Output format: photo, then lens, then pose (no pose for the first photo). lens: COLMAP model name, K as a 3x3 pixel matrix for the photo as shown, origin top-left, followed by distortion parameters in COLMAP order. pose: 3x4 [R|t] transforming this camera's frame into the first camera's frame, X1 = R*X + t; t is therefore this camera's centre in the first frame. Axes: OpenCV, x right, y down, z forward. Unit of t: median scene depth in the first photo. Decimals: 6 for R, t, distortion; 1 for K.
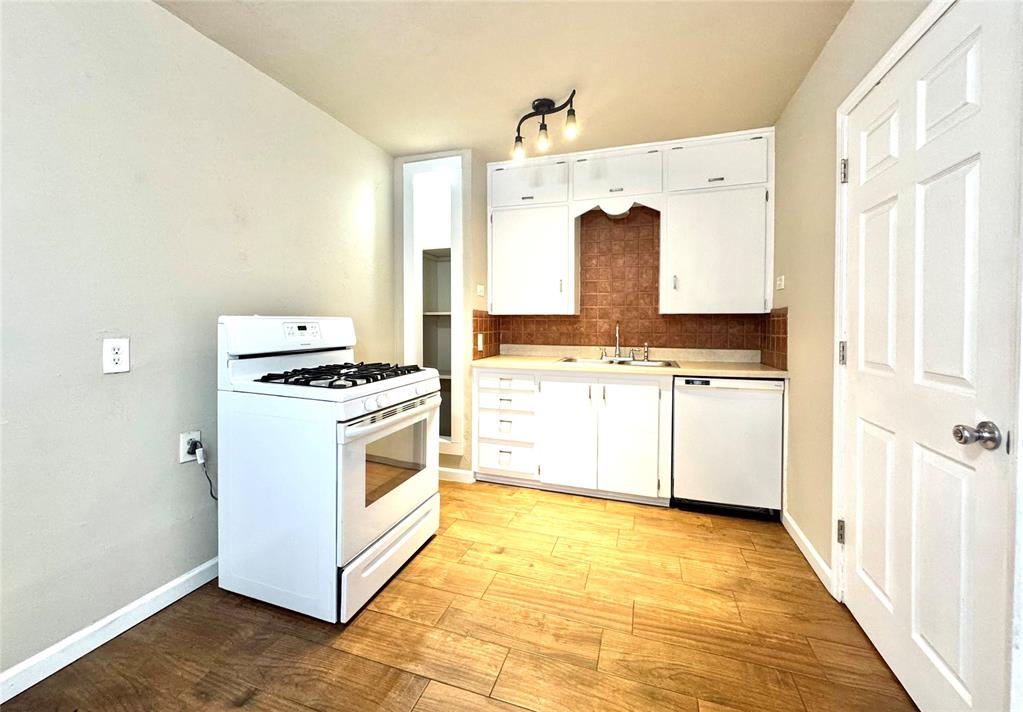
lens RADIAL K [[407.9, 0, 510.3], [0, 407.9, 331.1], [0, 0, 1]] dist [0.000175, -0.001123]
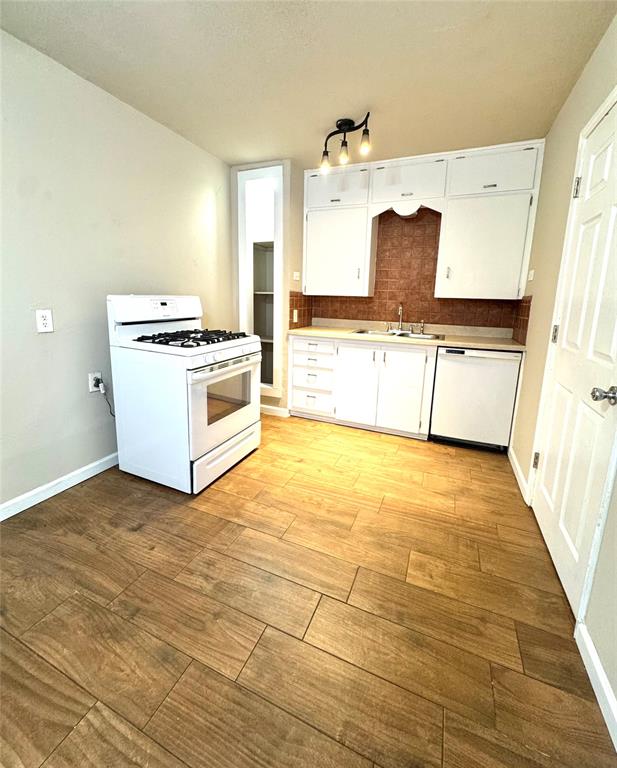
lens RADIAL K [[328.9, 0, 307.2], [0, 328.9, 356.3], [0, 0, 1]] dist [-0.003068, 0.000677]
pose [[0.996200, 0.036491, -0.079088, 0.073678], [-0.023641, 0.987203, 0.157709, -0.017961], [0.083831, -0.155240, 0.984313, -0.096609]]
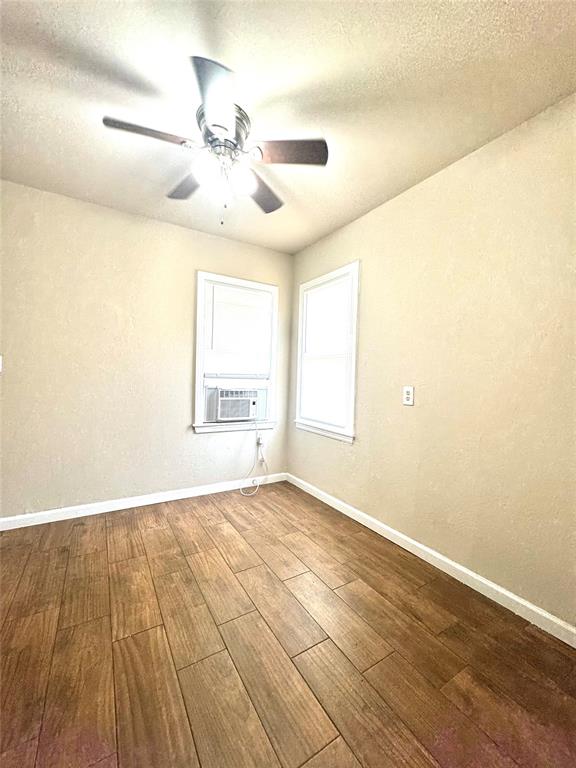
lens RADIAL K [[307.1, 0, 287.8], [0, 307.1, 382.3], [0, 0, 1]] dist [-0.003378, 0.001144]
pose [[-0.770978, -0.041152, 0.635531, -0.824429], [-0.020575, 0.998999, 0.039728, -0.009808], [-0.636530, 0.017554, -0.771052, 0.465650]]
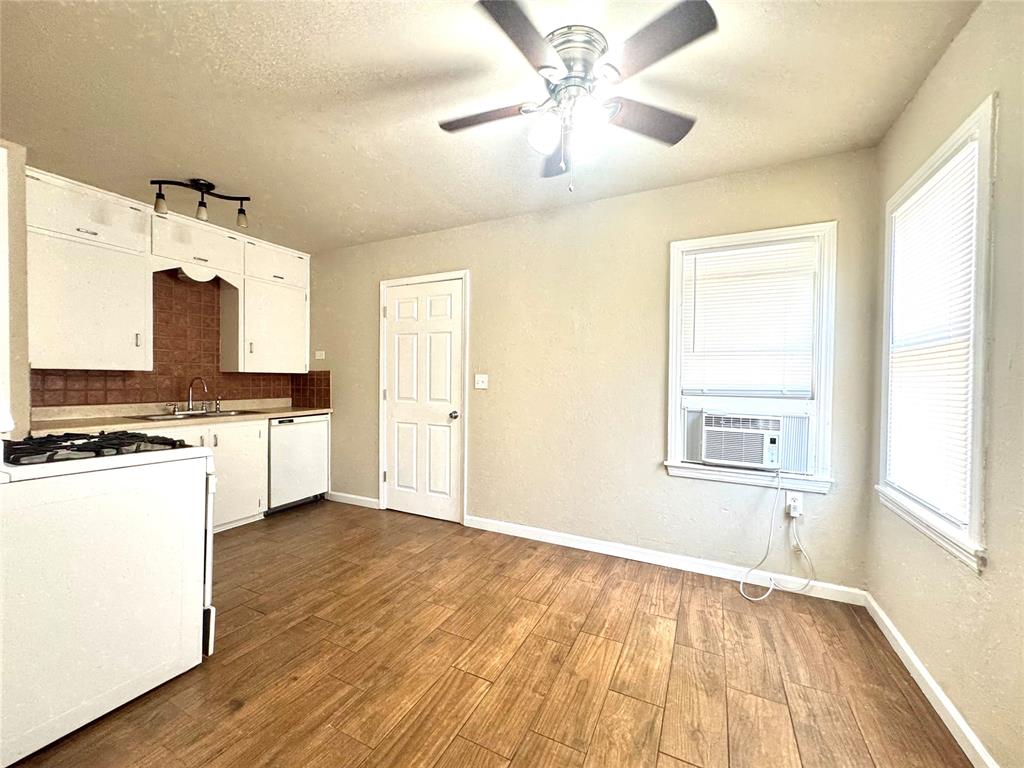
lens RADIAL K [[409.4, 0, 511.4], [0, 409.4, 385.0], [0, 0, 1]] dist [-0.003378, 0.001144]
pose [[0.131970, -0.016674, 0.991114, -0.950294], [0.006806, 0.999850, 0.015915, -0.022054], [-0.991230, 0.004645, 0.132063, 0.025656]]
